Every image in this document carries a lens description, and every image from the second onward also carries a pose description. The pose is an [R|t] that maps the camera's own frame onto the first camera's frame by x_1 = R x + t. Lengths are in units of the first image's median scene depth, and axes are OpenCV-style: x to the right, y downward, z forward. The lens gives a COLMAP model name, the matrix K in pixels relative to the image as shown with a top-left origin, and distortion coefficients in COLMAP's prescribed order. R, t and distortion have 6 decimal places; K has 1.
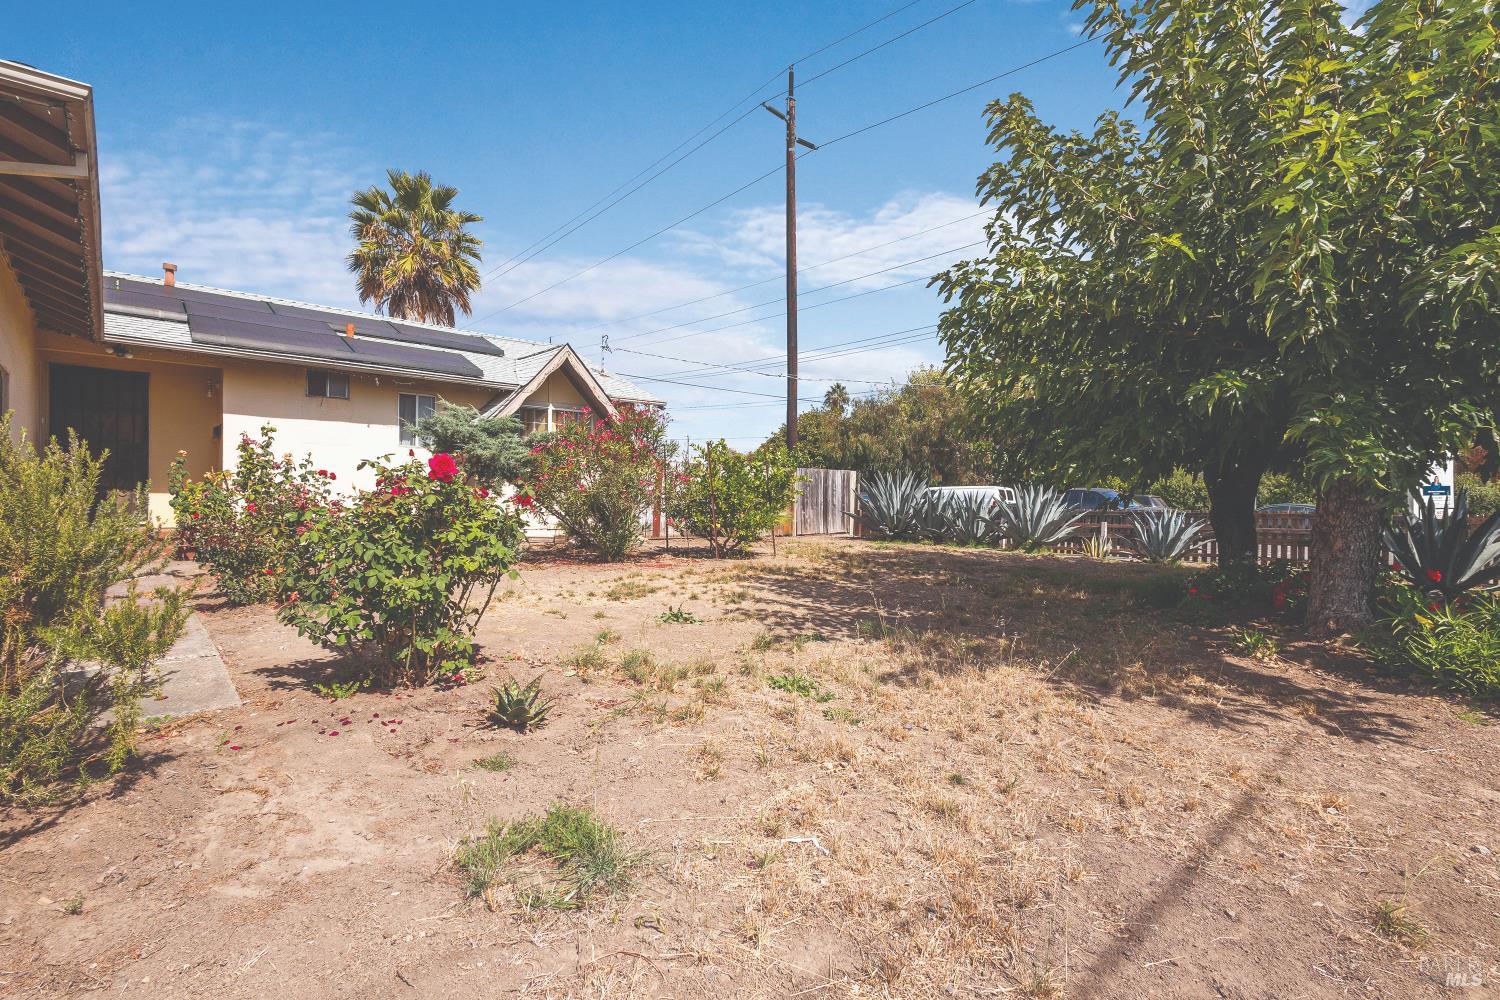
lens RADIAL K [[693.4, 0, 750.4], [0, 693.4, 486.1], [0, 0, 1]] dist [-0.002313, 0.020443]
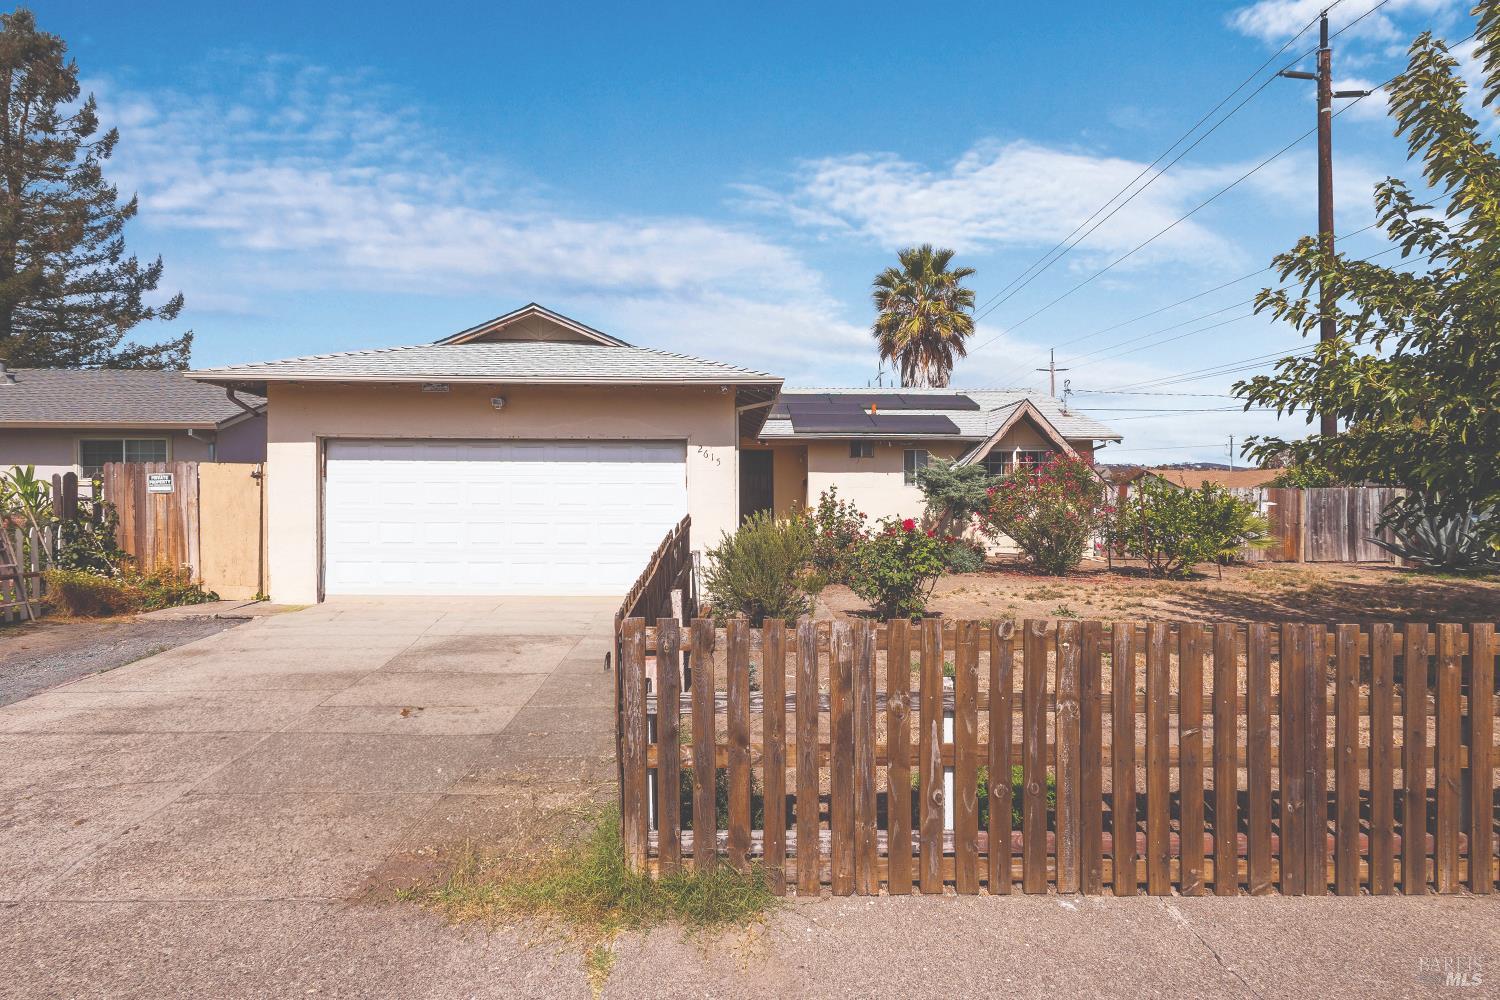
lens RADIAL K [[693.4, 0, 750.4], [0, 693.4, 486.1], [0, 0, 1]] dist [-0.002313, 0.020443]
pose [[0.762334, -0.023749, -0.646748, 0.171933], [0.013283, 0.999690, -0.021052, -0.030933], [0.647048, 0.007459, 0.762413, -0.289031]]
